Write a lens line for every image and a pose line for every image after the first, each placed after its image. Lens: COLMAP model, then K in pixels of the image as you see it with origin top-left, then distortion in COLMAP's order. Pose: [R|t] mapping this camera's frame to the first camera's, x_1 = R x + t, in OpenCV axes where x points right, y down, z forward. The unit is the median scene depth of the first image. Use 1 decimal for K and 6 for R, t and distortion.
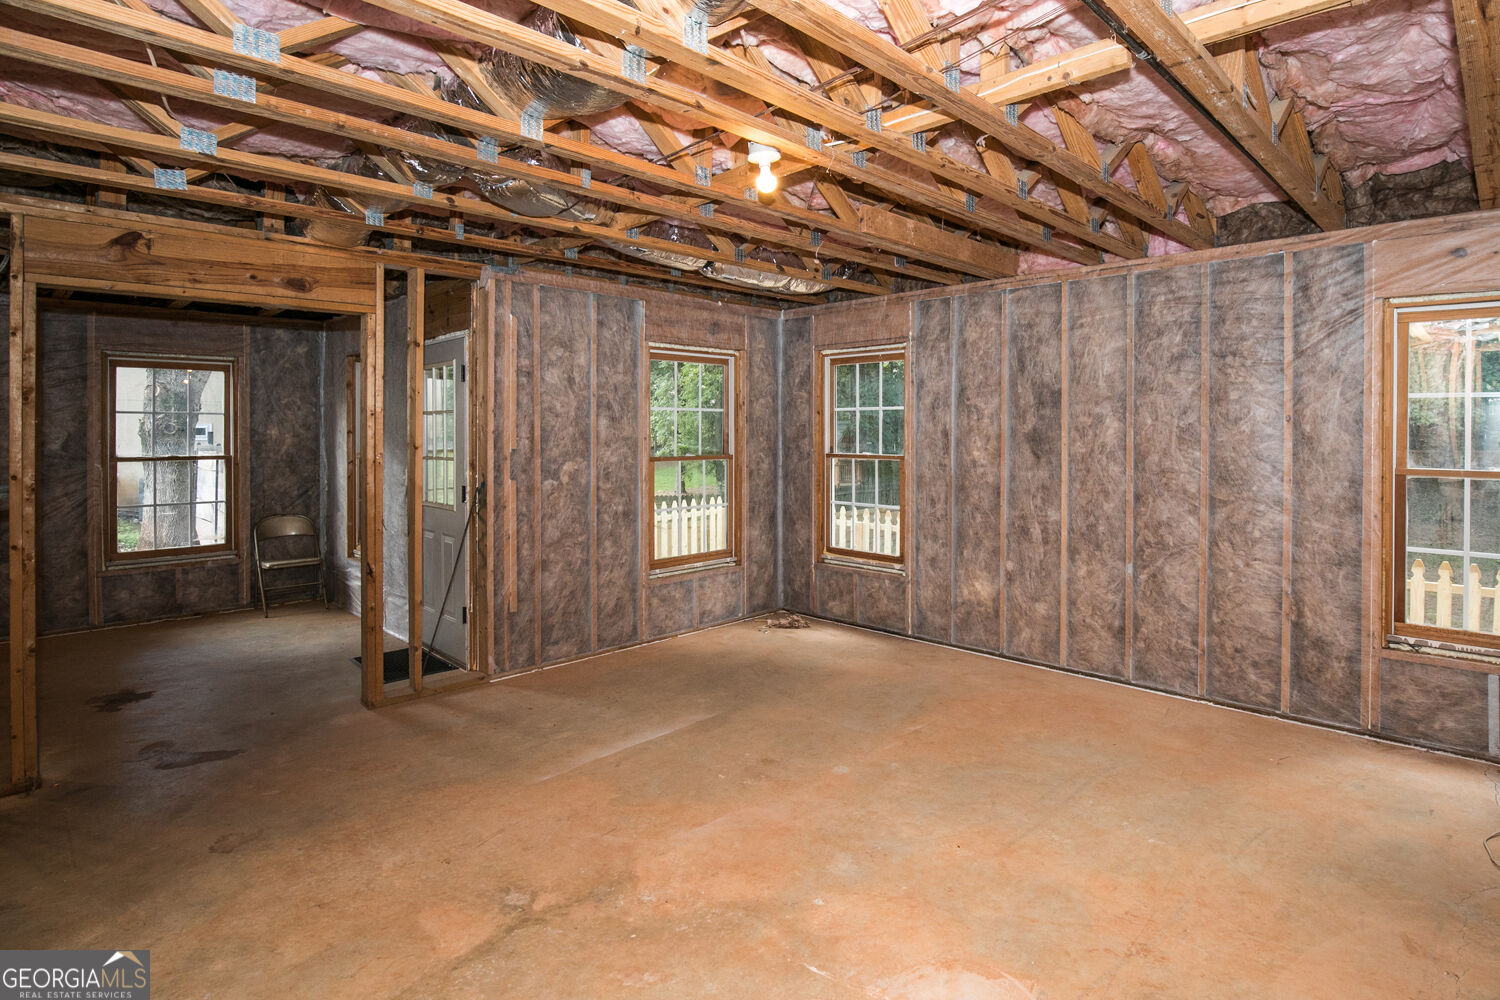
lens RADIAL K [[688.7, 0, 775.5], [0, 688.7, 435.3], [0, 0, 1]] dist [-0.000980, -0.000219]
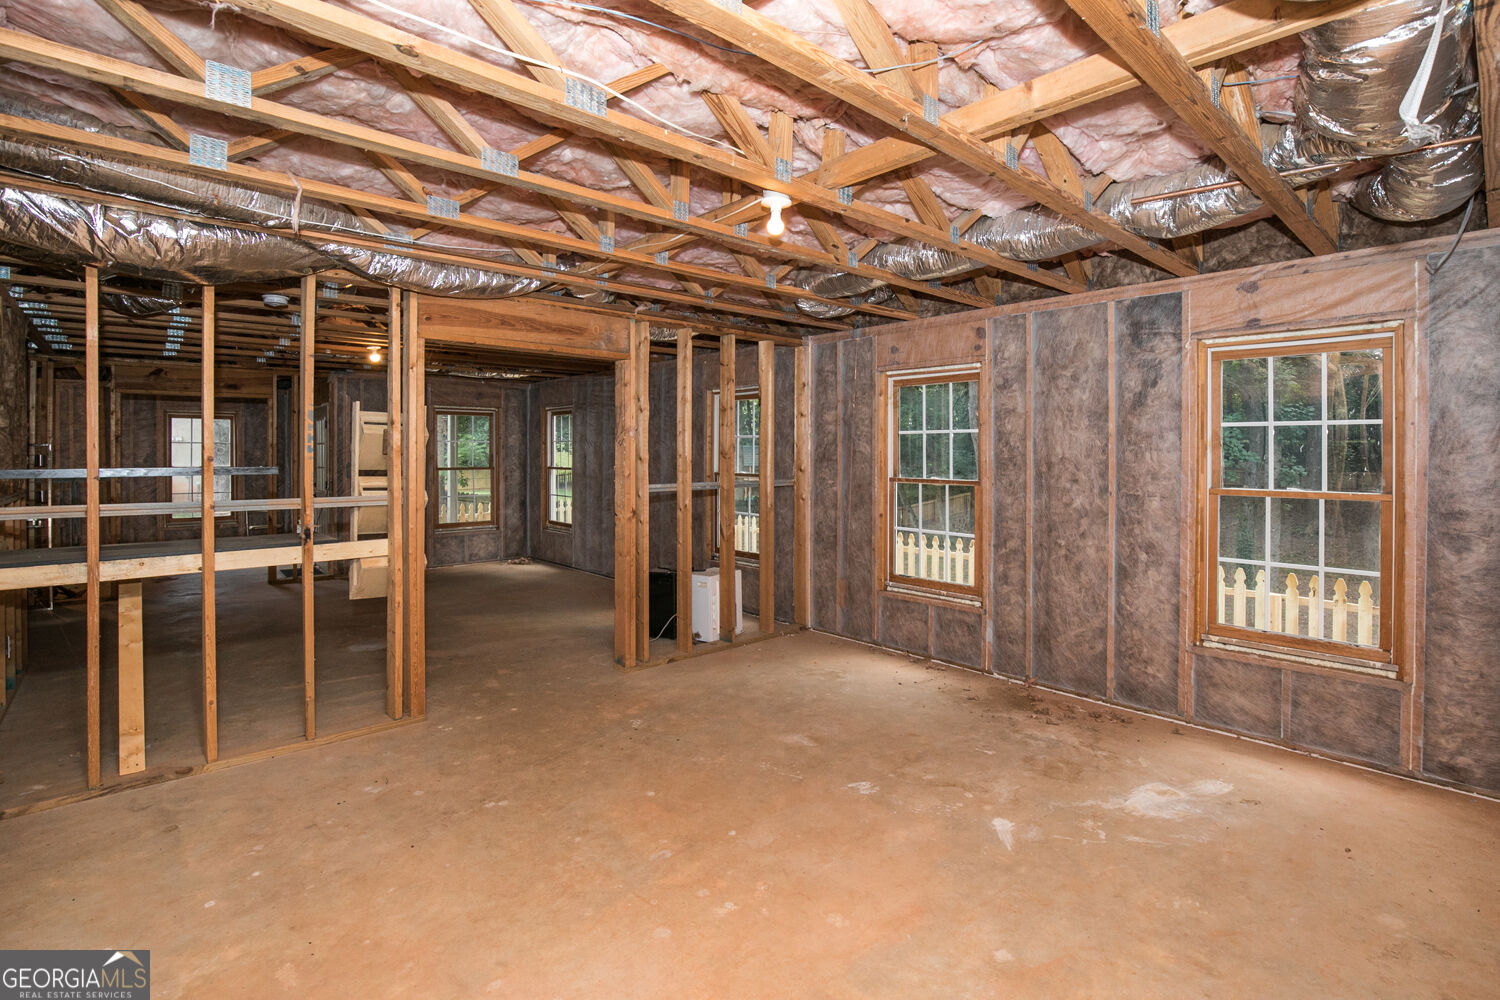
lens RADIAL K [[708.4, 0, 753.8], [0, 708.4, 472.2], [0, 0, 1]] dist [0.045485, 0.000164]
pose [[0.990690, 0.003443, -0.136094, 0.808920], [-0.000853, 0.999818, 0.019081, 0.005540], [0.136135, -0.018787, 0.990512, -0.685604]]
